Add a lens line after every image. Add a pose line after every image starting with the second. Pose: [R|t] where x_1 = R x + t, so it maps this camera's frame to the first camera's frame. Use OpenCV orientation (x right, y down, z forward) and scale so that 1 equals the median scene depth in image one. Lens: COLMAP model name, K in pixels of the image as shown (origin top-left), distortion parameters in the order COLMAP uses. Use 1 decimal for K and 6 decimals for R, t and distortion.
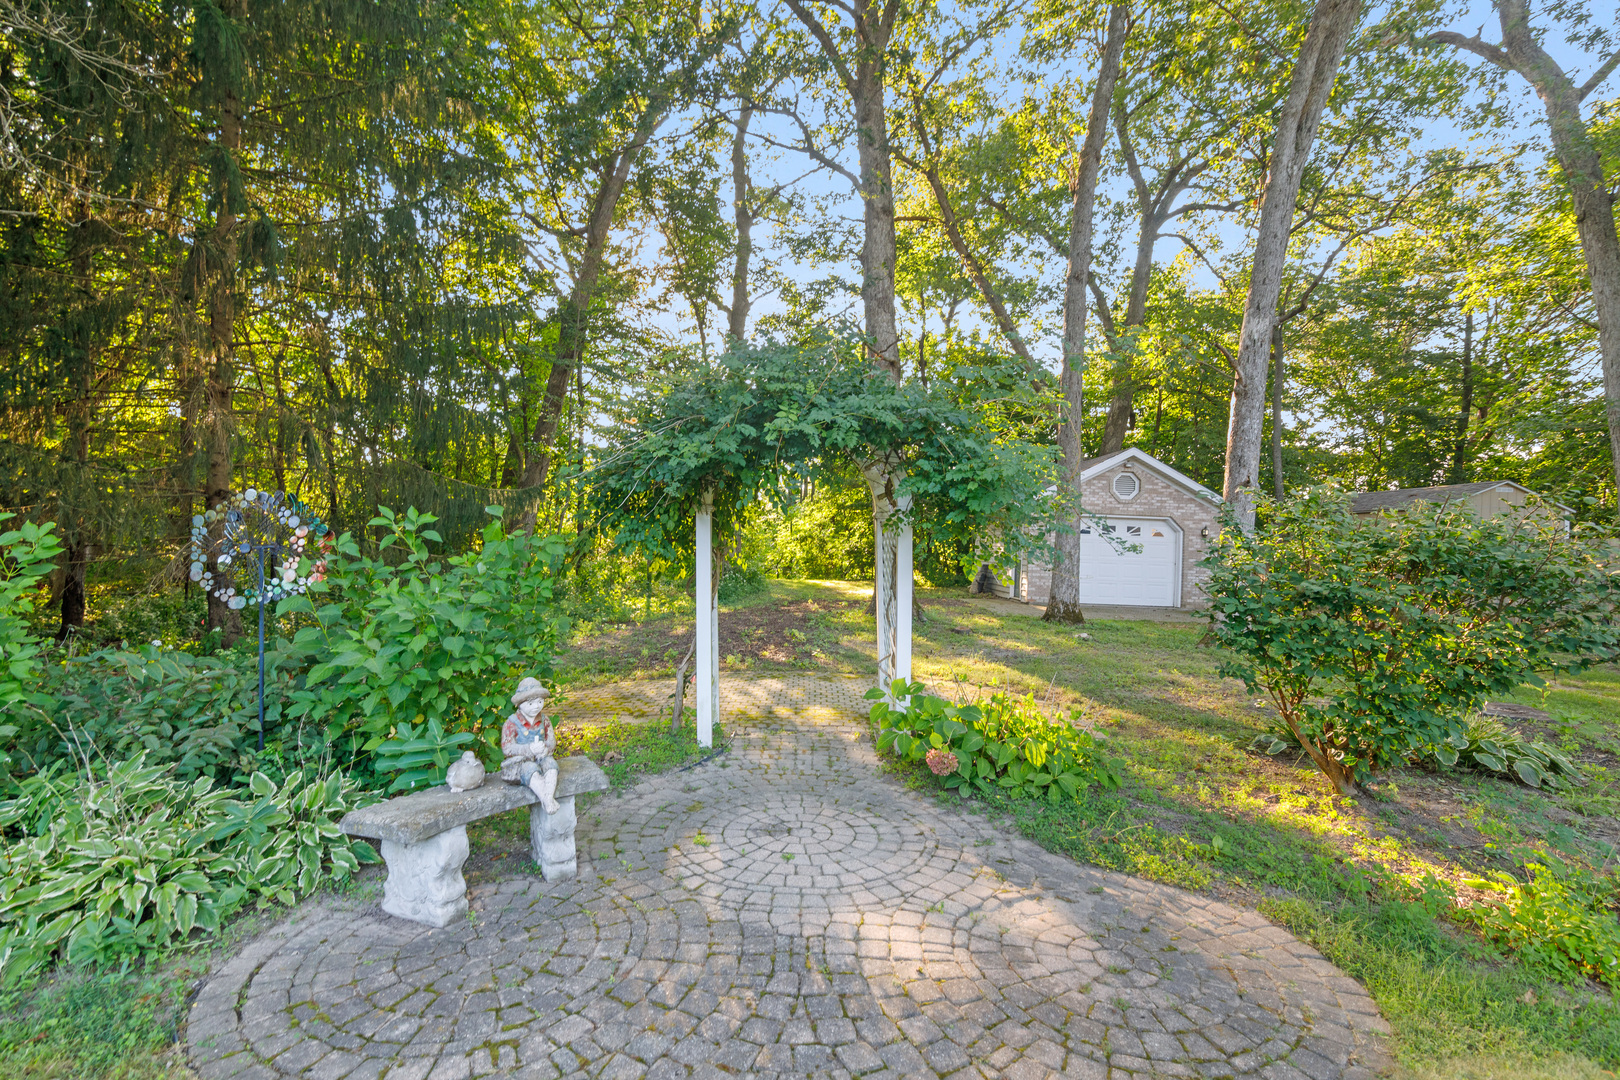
lens RADIAL K [[723.1, 0, 808.7], [0, 723.1, 544.5], [0, 0, 1]] dist [-0.005573, -0.000436]
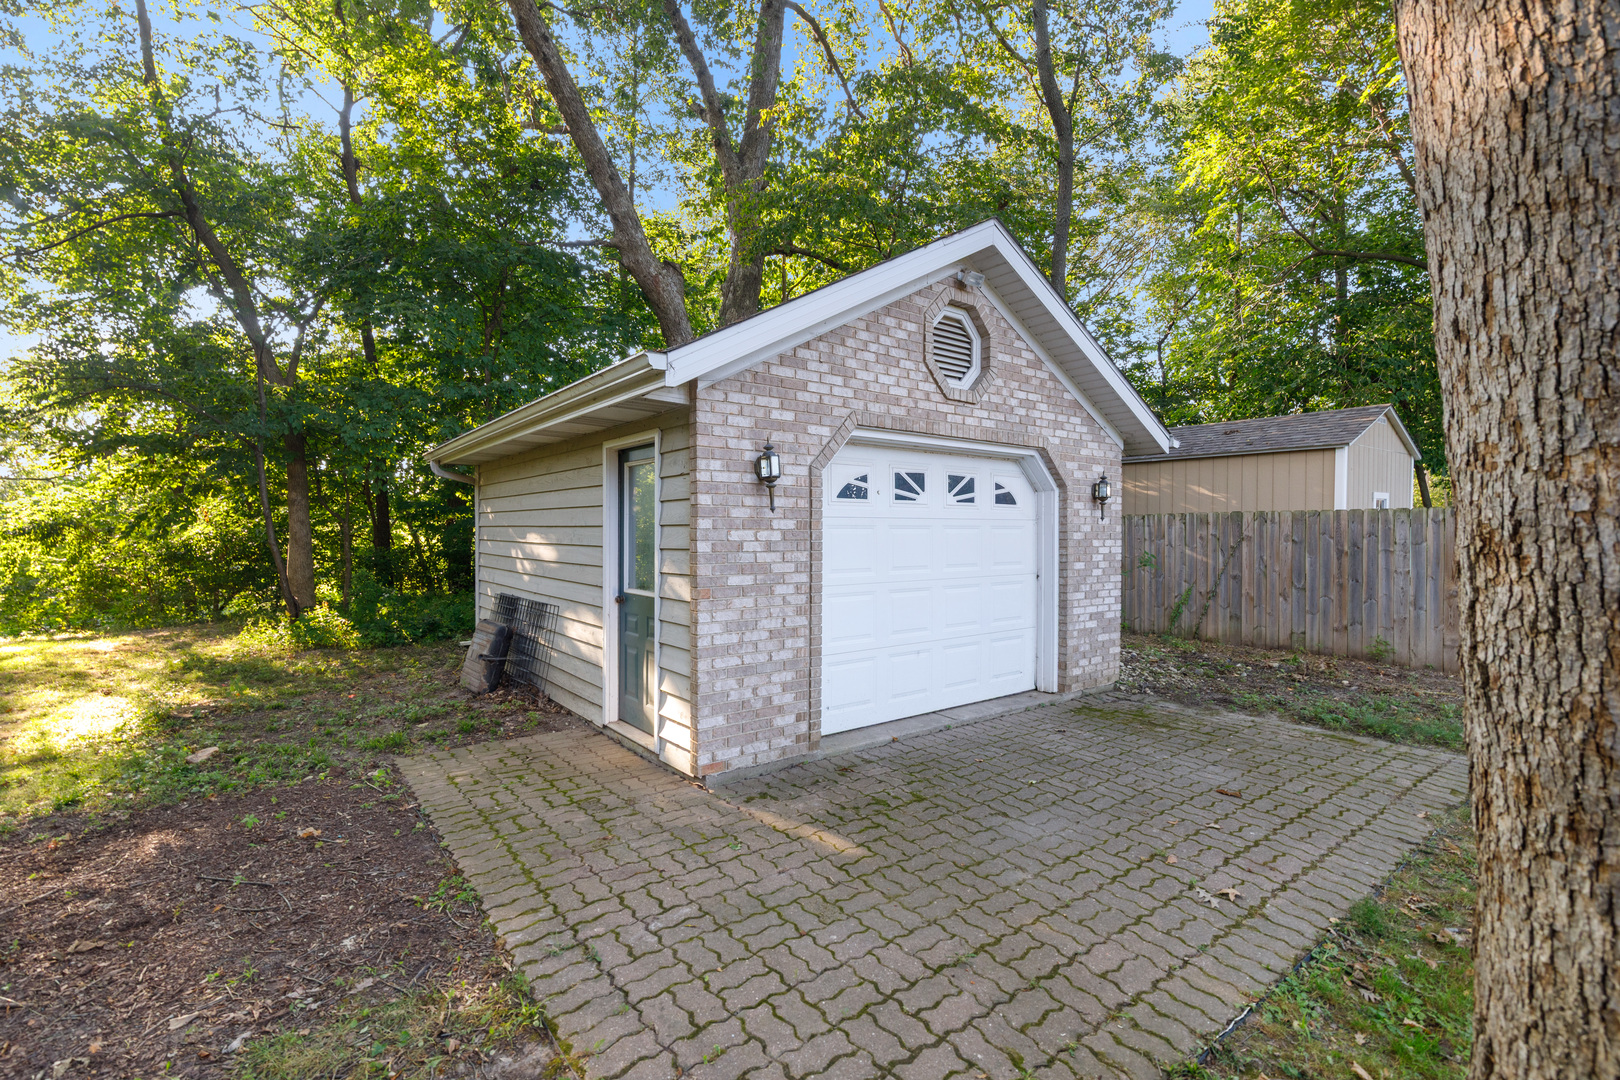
lens RADIAL K [[723.1, 0, 804.2], [0, 723.1, 538.7], [0, 0, 1]] dist [-0.005573, -0.000436]
pose [[0.793181, -0.045566, 0.607279, 0.211922], [0.037880, 0.998957, 0.025479, -0.007639], [-0.607807, 0.002794, 0.794080, 0.909210]]
